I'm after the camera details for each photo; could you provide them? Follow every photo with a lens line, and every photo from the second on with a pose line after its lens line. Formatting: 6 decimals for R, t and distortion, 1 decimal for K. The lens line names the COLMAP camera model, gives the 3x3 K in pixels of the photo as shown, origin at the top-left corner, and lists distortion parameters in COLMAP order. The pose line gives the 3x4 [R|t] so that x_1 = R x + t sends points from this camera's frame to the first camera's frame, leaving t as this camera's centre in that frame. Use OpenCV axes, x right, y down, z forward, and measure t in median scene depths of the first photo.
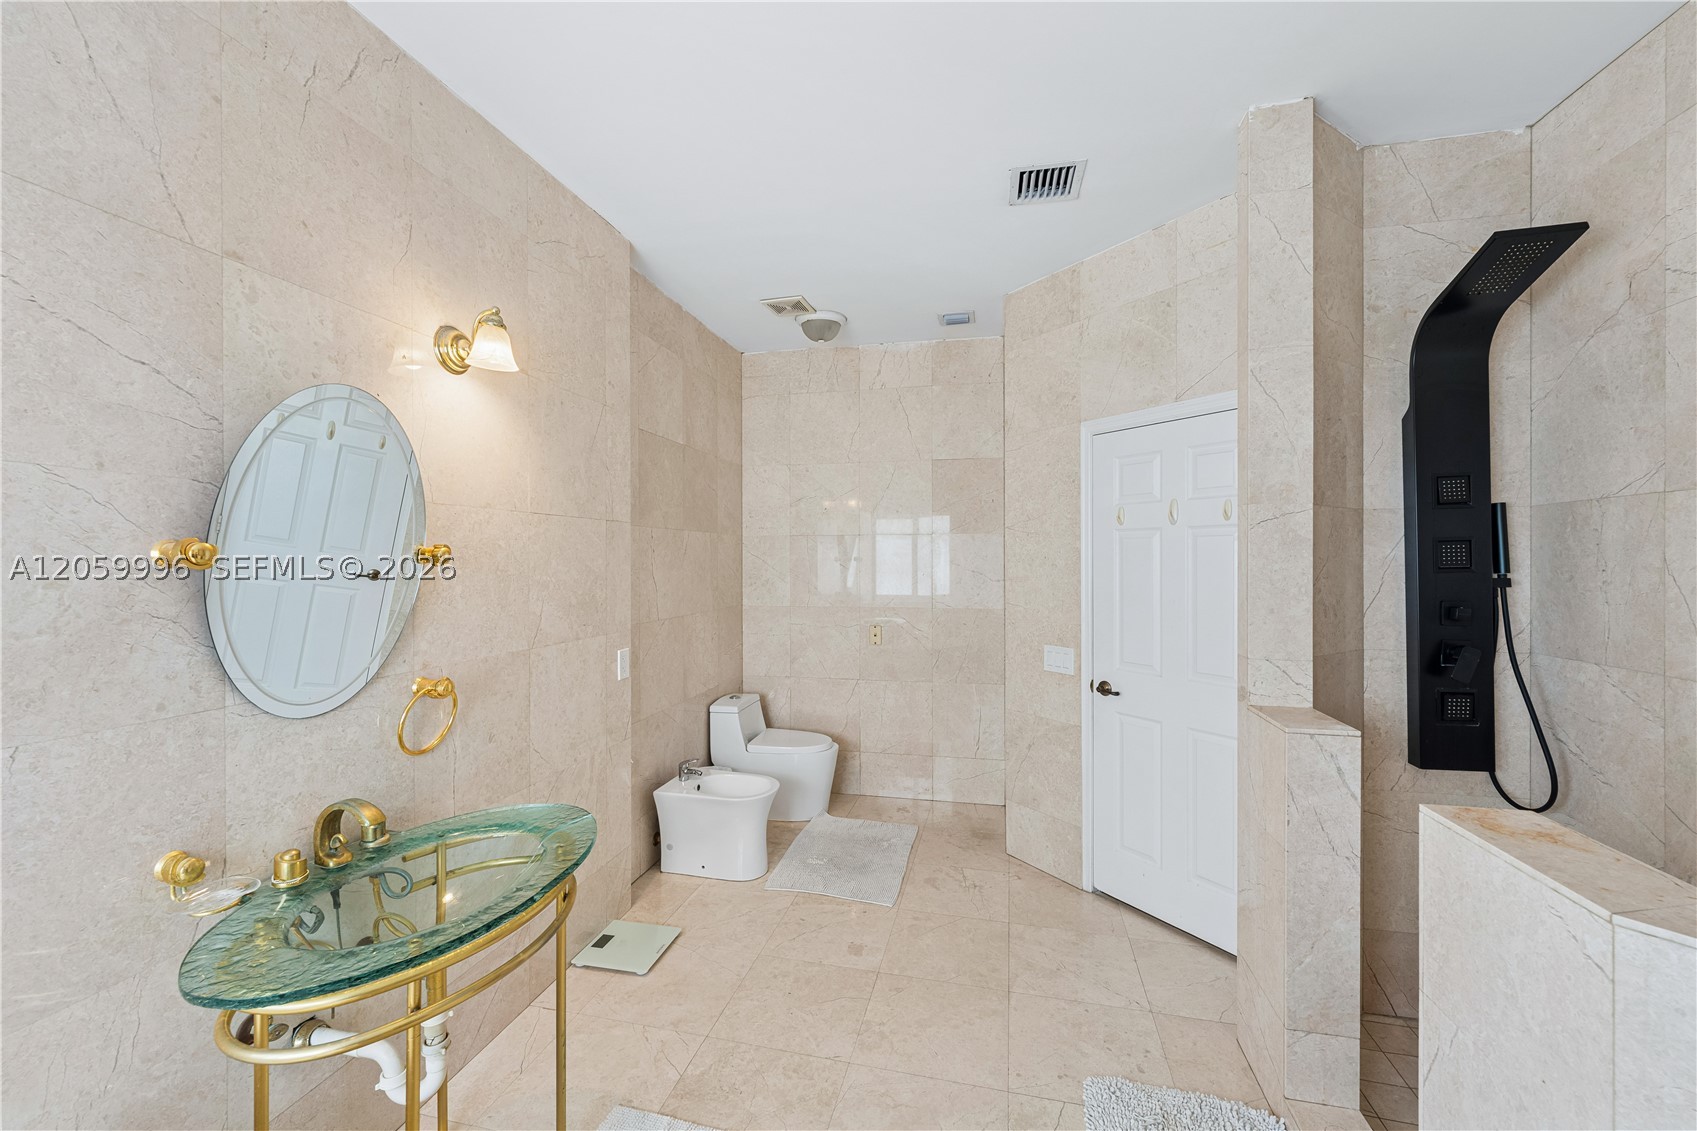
lens RADIAL K [[690.5, 0, 848.5], [0, 690.5, 565.5], [0, 0, 1]] dist [-0.001857, -0.000224]
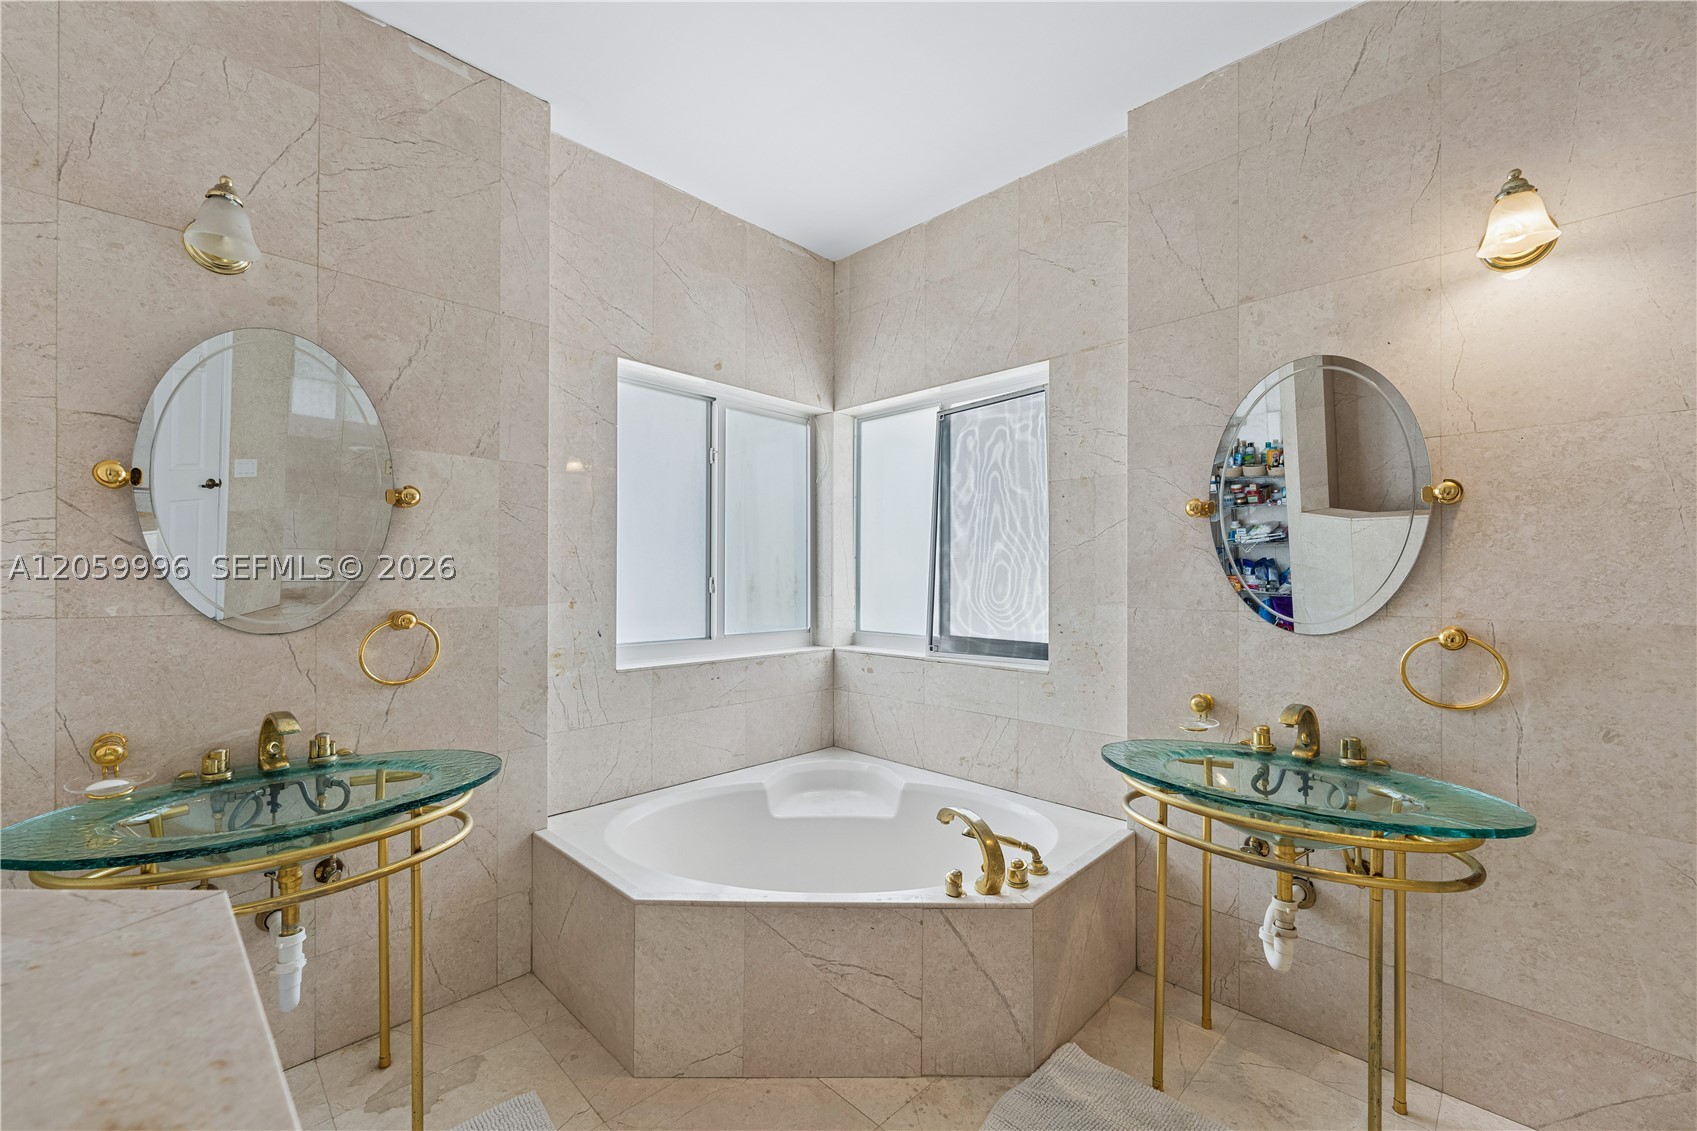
lens RADIAL K [[682.2, 0, 849.2], [0, 682.2, 576.3], [0, 0, 1]] dist [-0.001639, -0.000329]
pose [[-0.524722, -0.000165, -0.851273, 0.561464], [-0.009212, 0.999943, 0.005485, 0.095967], [0.851224, 0.010720, -0.524694, 0.774125]]
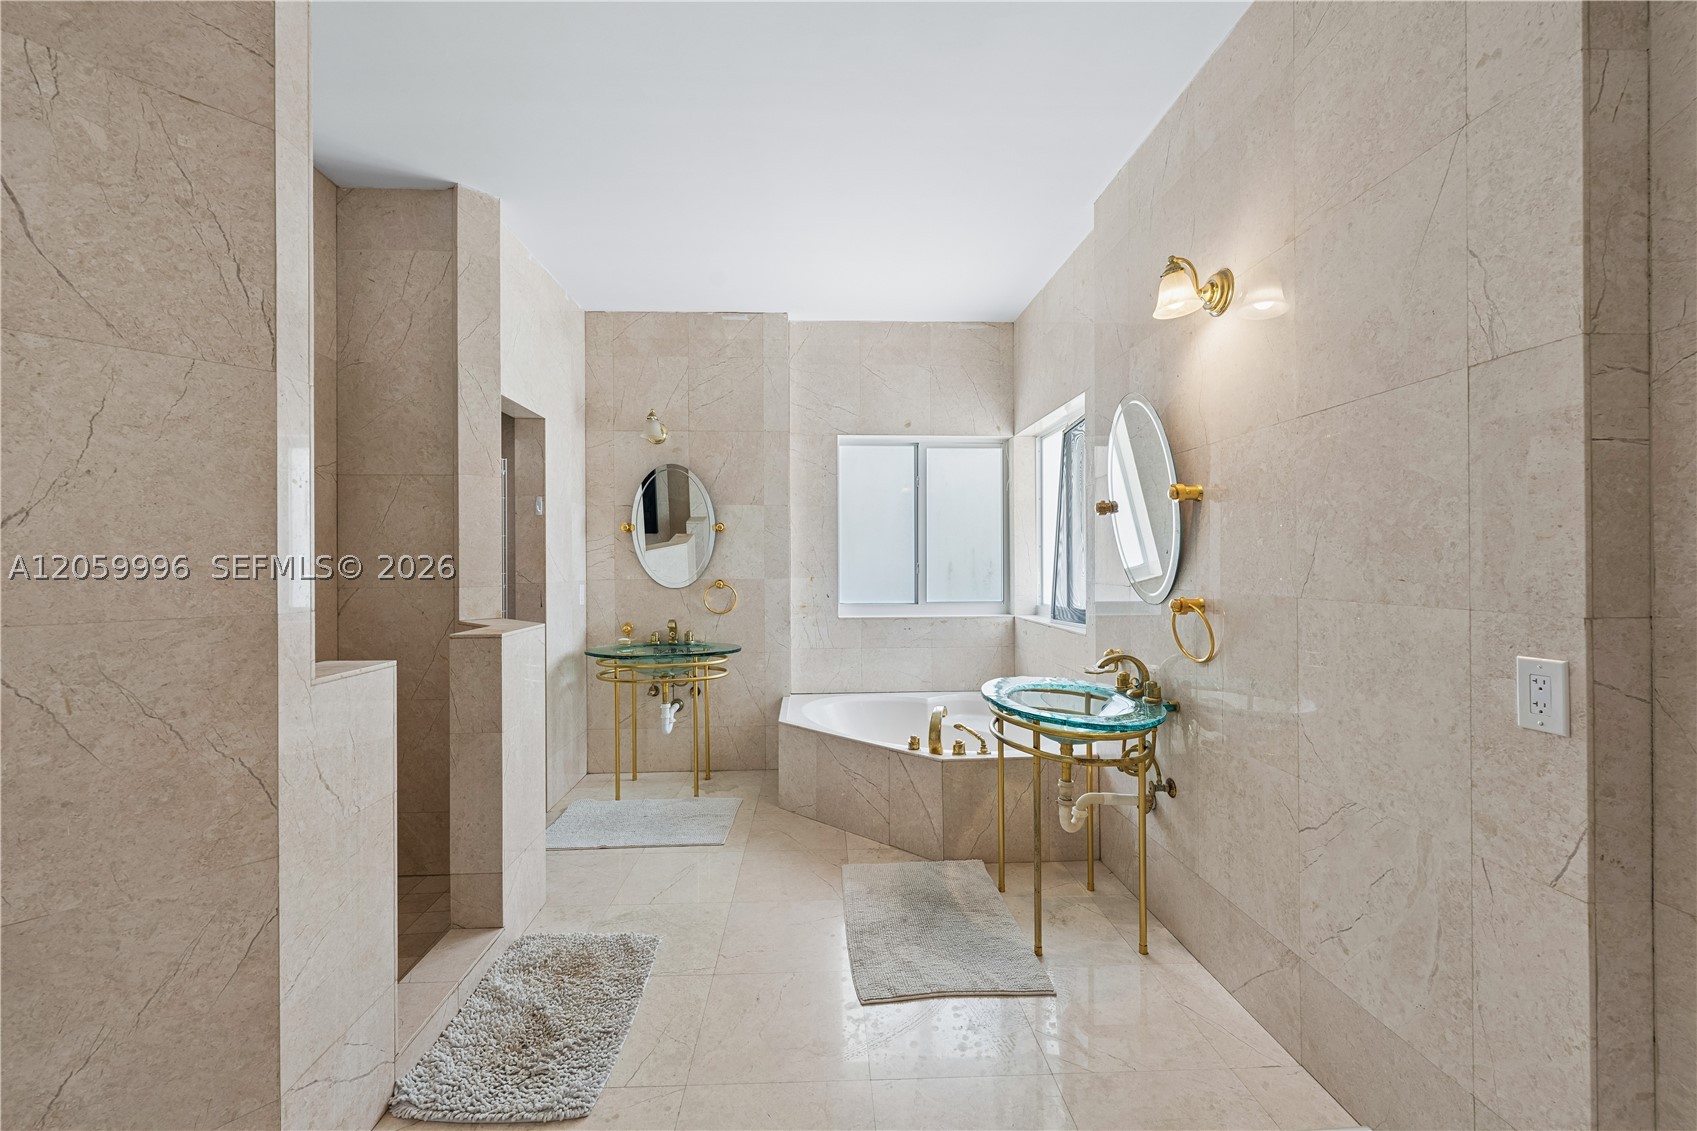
lens RADIAL K [[690.5, 0, 848.5], [0, 690.5, 565.5], [0, 0, 1]] dist [-0.001857, -0.000224]
pose [[-0.961538, 0.008434, -0.274544, 0.268332], [0.005457, 0.999918, 0.011603, 0.089348], [0.274619, 0.009658, -0.961505, 1.919701]]
